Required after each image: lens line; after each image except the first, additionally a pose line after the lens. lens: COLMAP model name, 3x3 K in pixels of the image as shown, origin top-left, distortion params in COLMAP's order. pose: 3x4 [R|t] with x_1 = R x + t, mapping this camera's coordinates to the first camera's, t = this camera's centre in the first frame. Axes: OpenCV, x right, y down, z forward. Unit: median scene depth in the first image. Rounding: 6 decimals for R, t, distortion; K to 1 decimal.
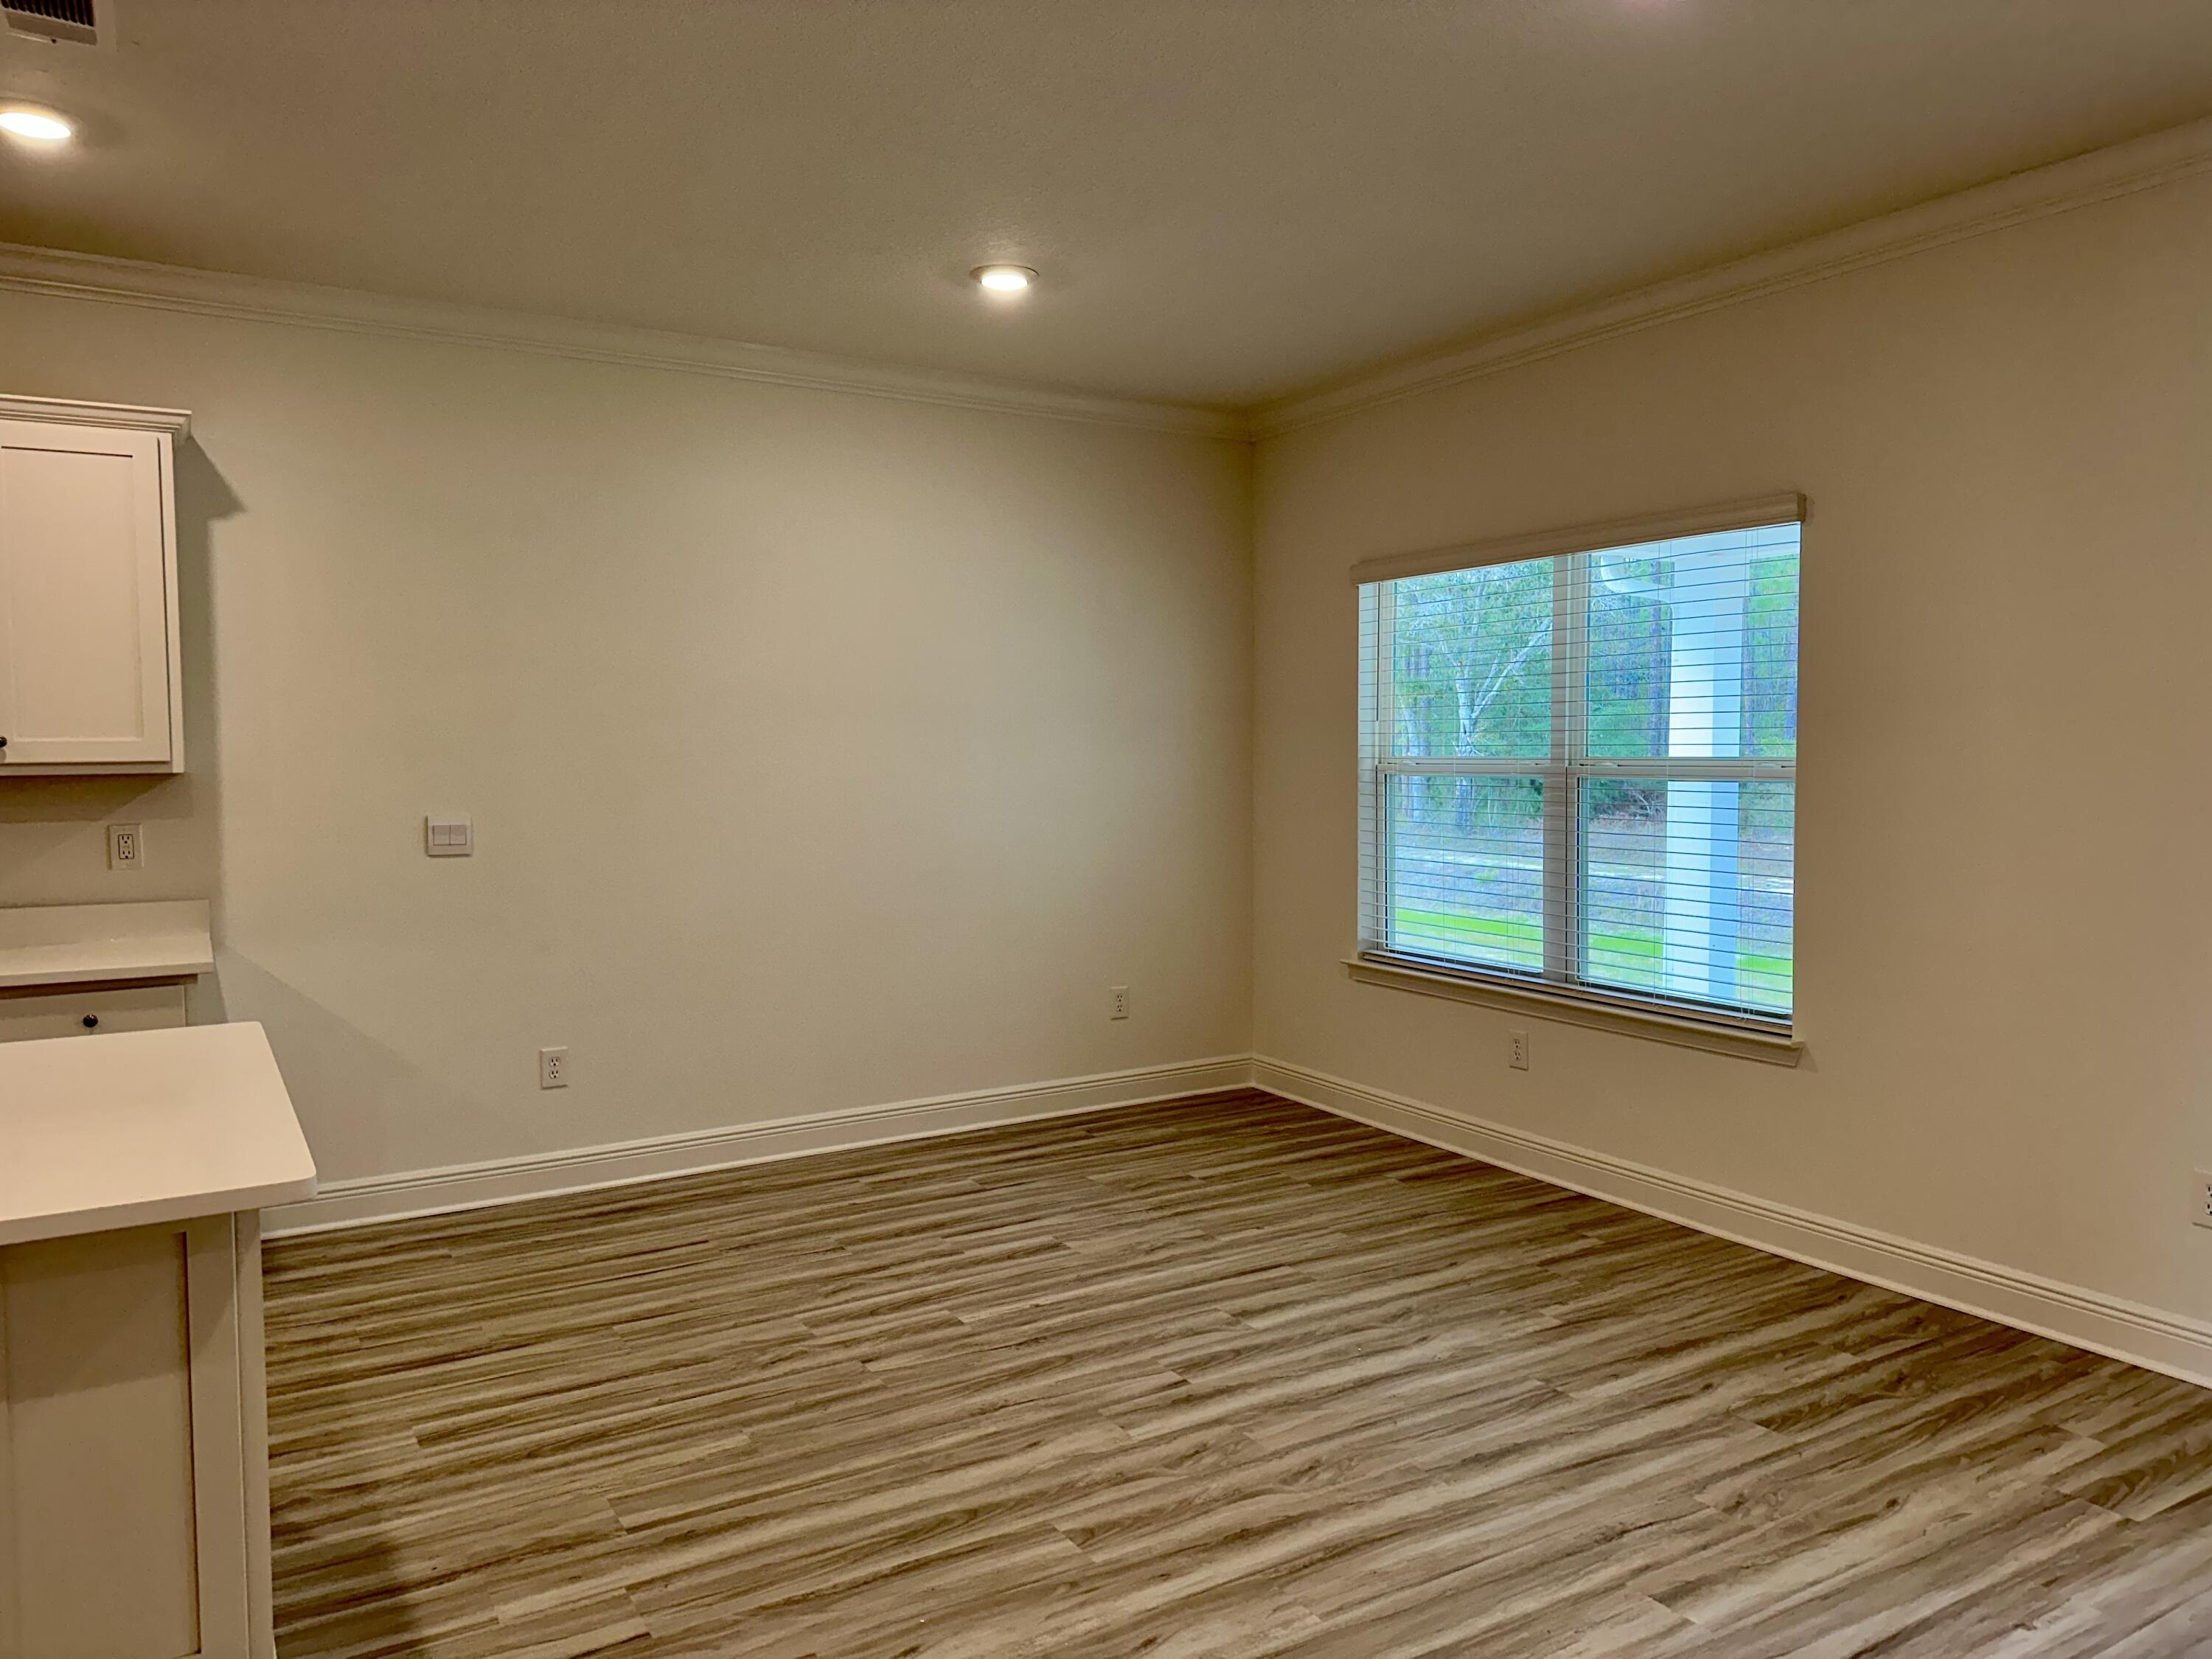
lens RADIAL K [[1549.5, 0, 1099.7], [0, 1549.5, 814.8], [0, 0, 1]] dist [0.041434, -0.044972]
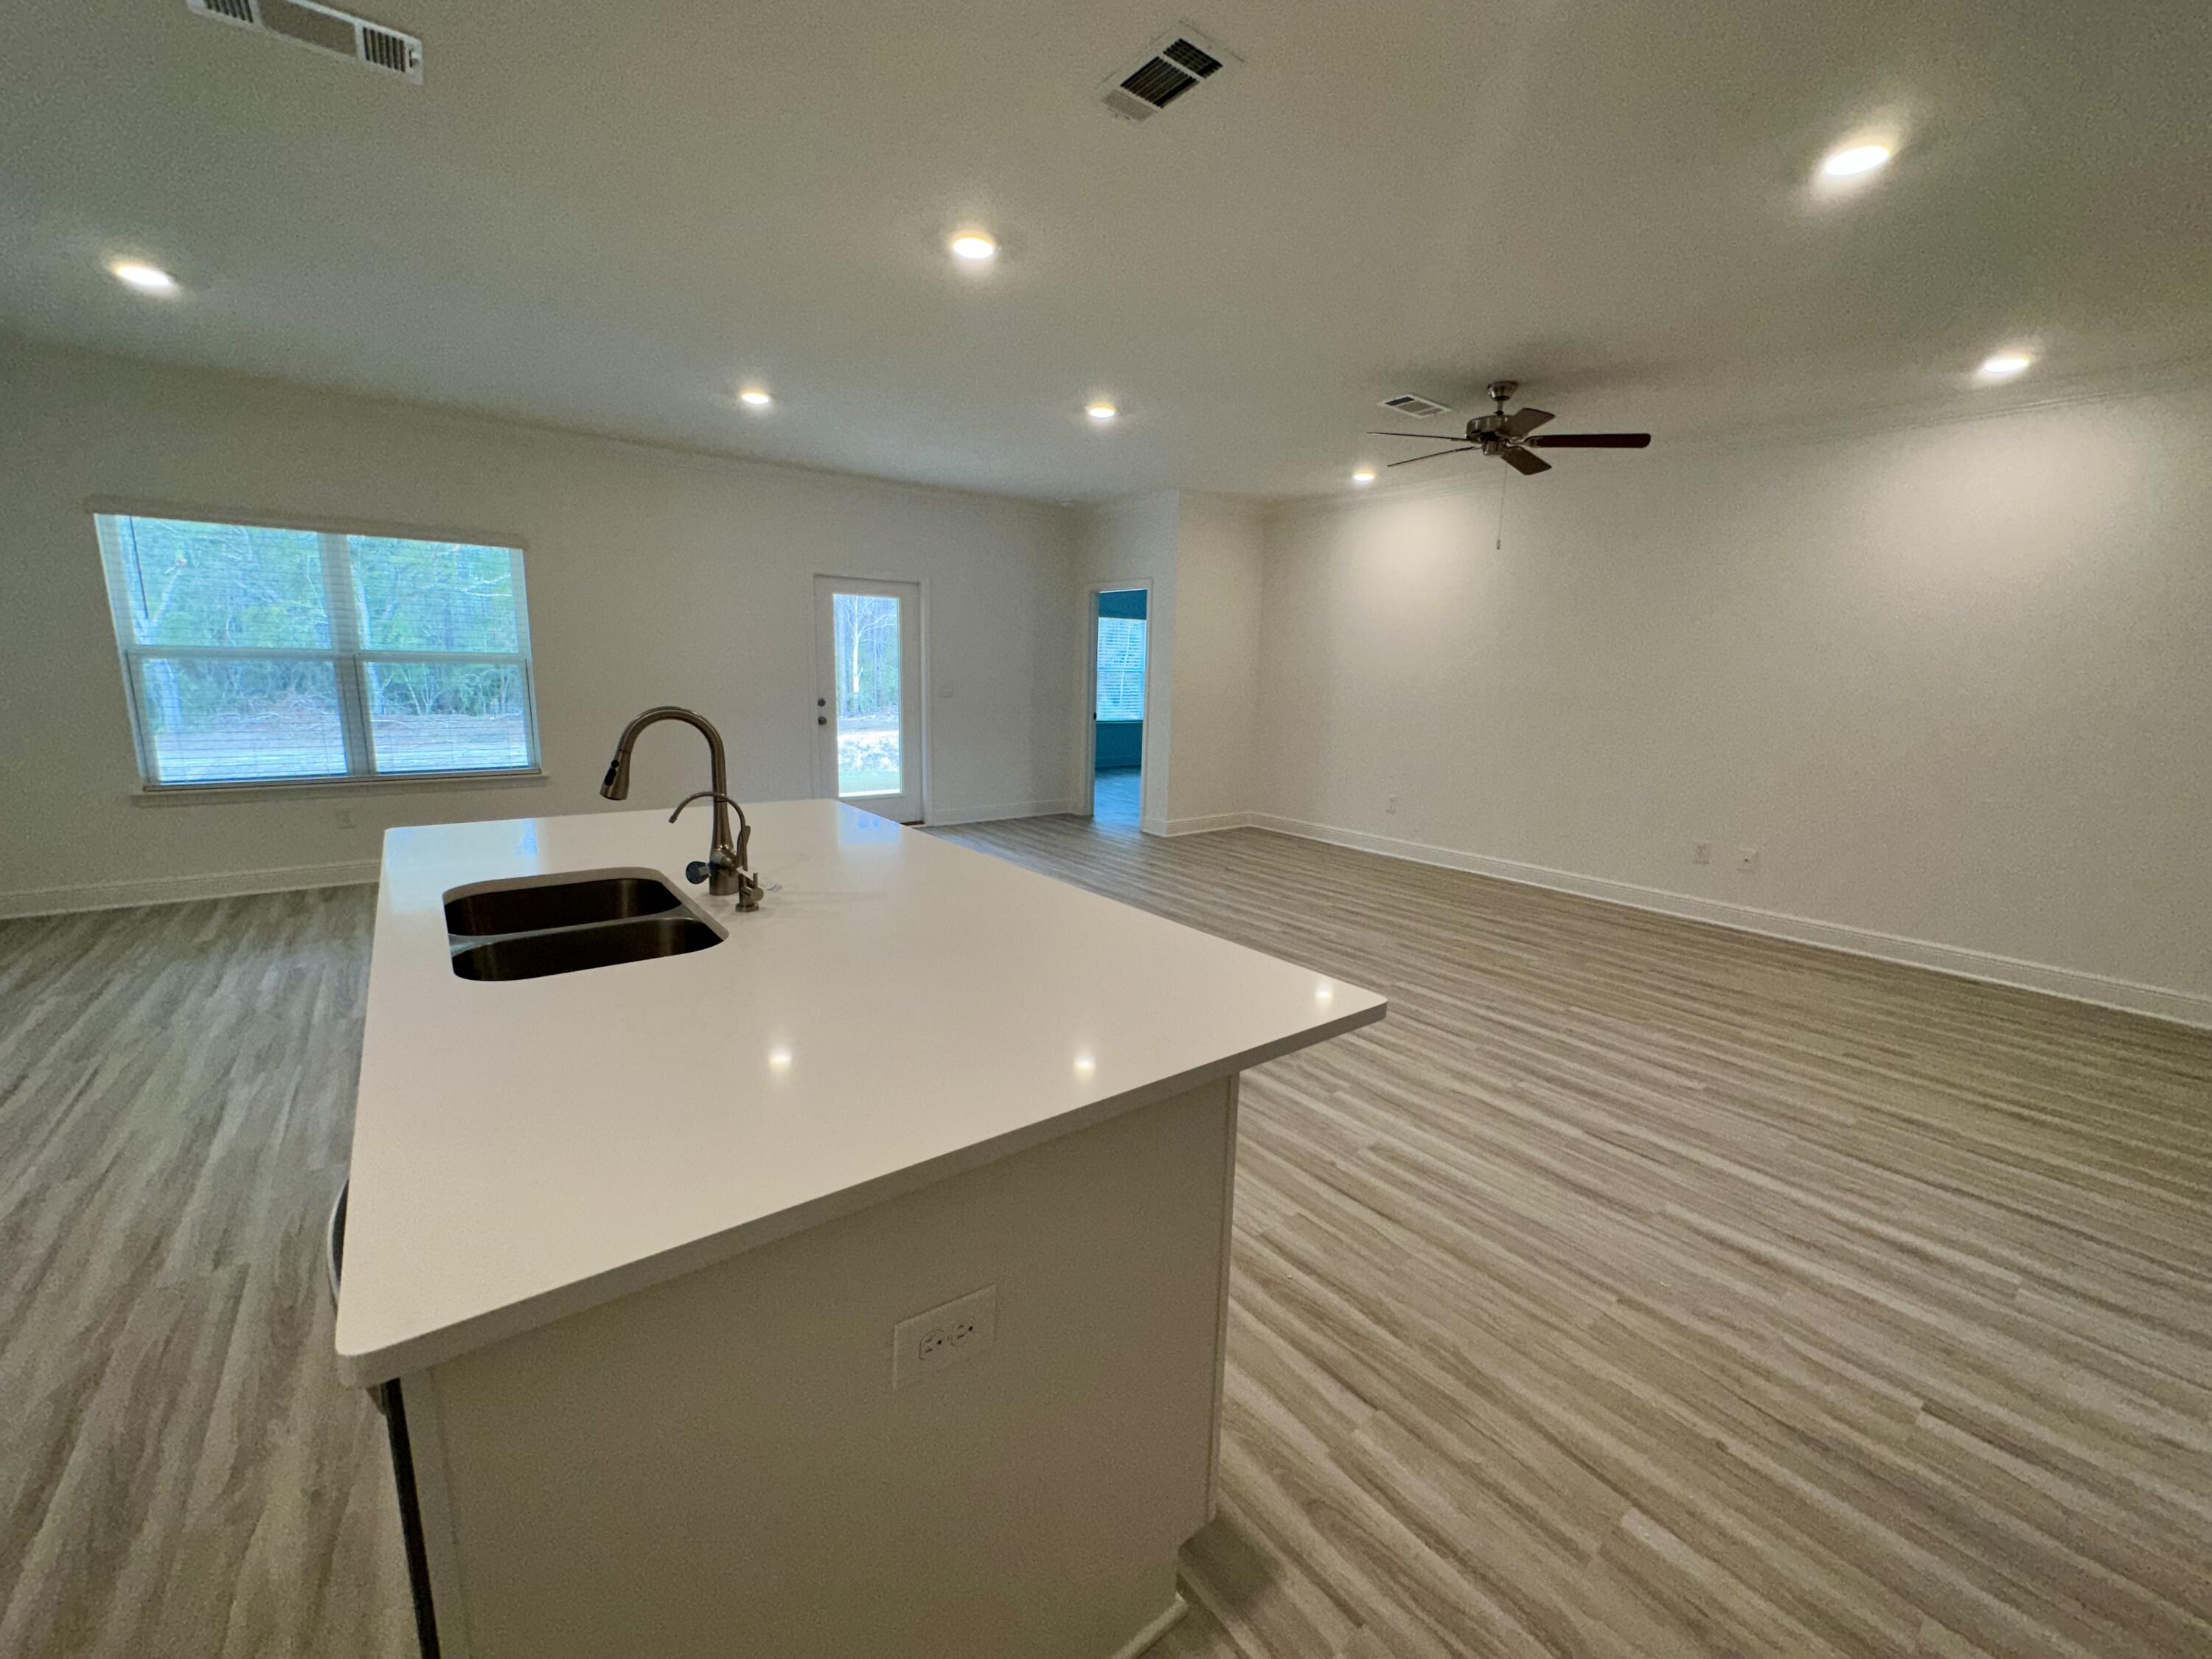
lens RADIAL K [[882.1, 0, 1103.9], [0, 882.1, 823.4], [0, 0, 1]] dist [-0.001960, 0.000324]
pose [[-0.111033, -0.175366, 0.978222, -0.993561], [0.020841, 0.983681, 0.178711, -0.003065], [-0.993598, 0.040230, -0.105567, 0.305627]]
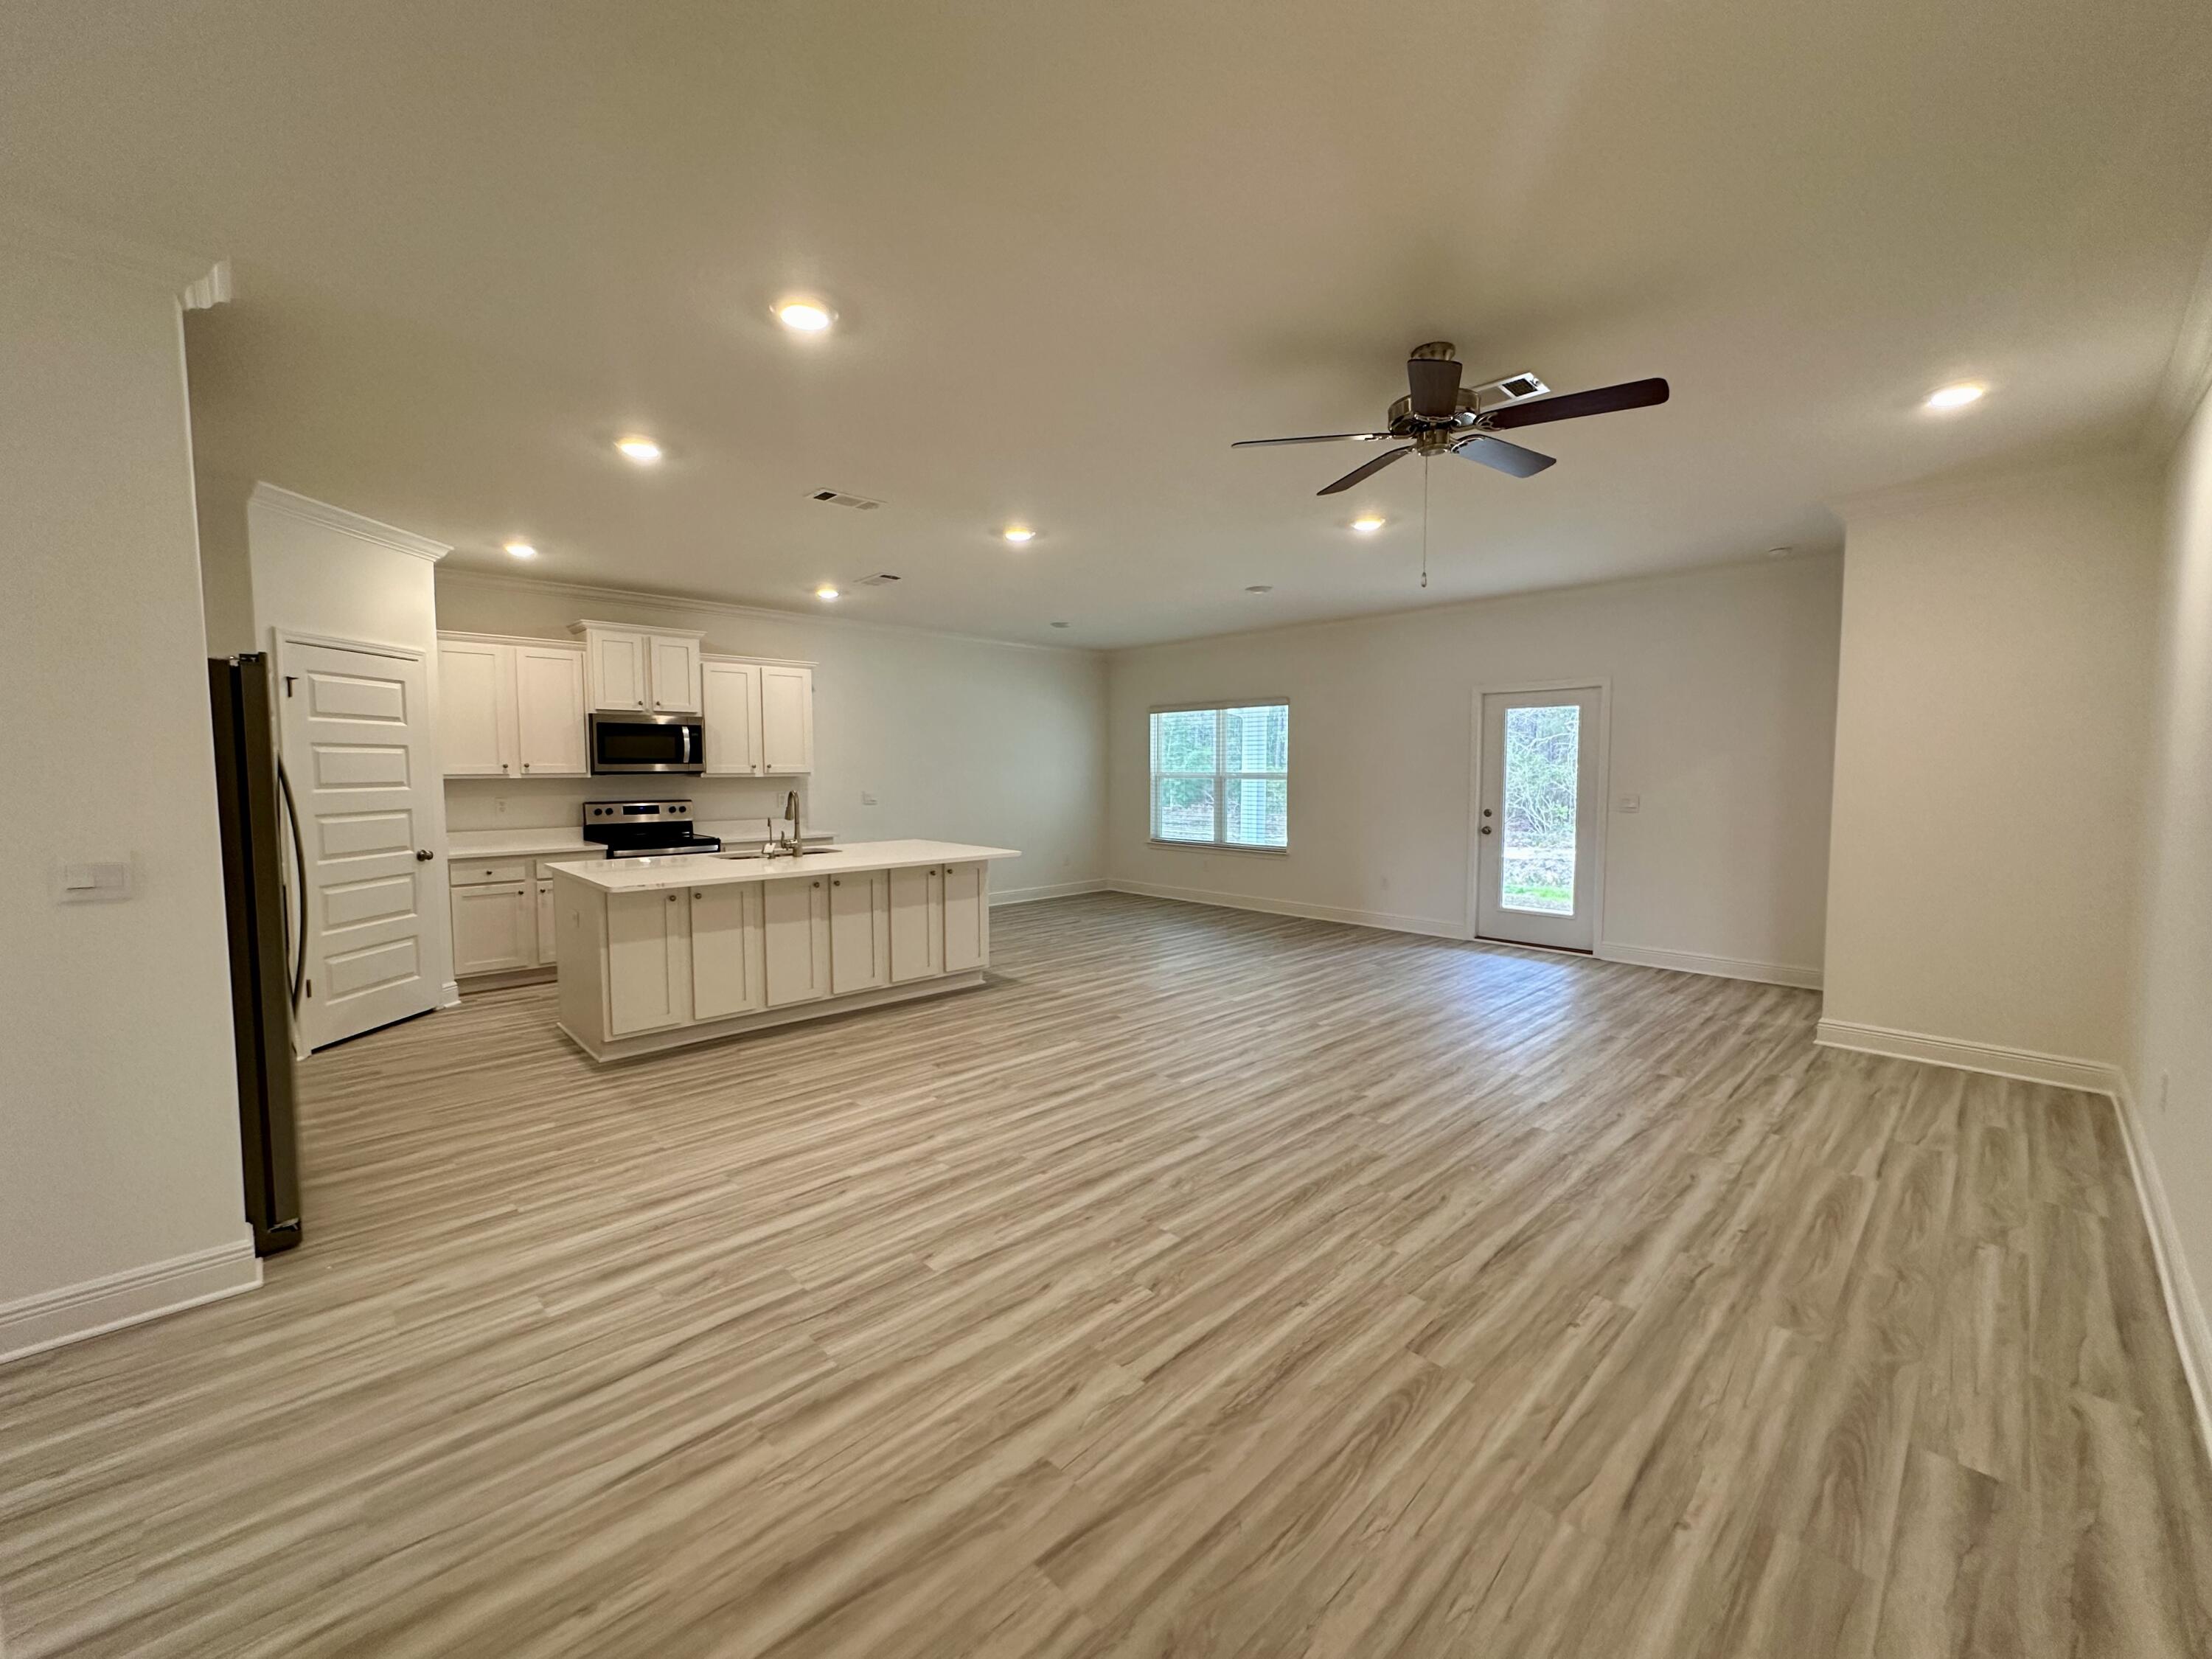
lens RADIAL K [[882.1, 0, 1112.3], [0, 882.1, 822.0], [0, 0, 1]] dist [-0.001960, 0.000324]
pose [[0.975627, -0.011581, 0.219130, -0.383166], [0.008195, 0.999833, 0.016353, 0.041509], [-0.219283, -0.014159, 0.975559, -0.858115]]
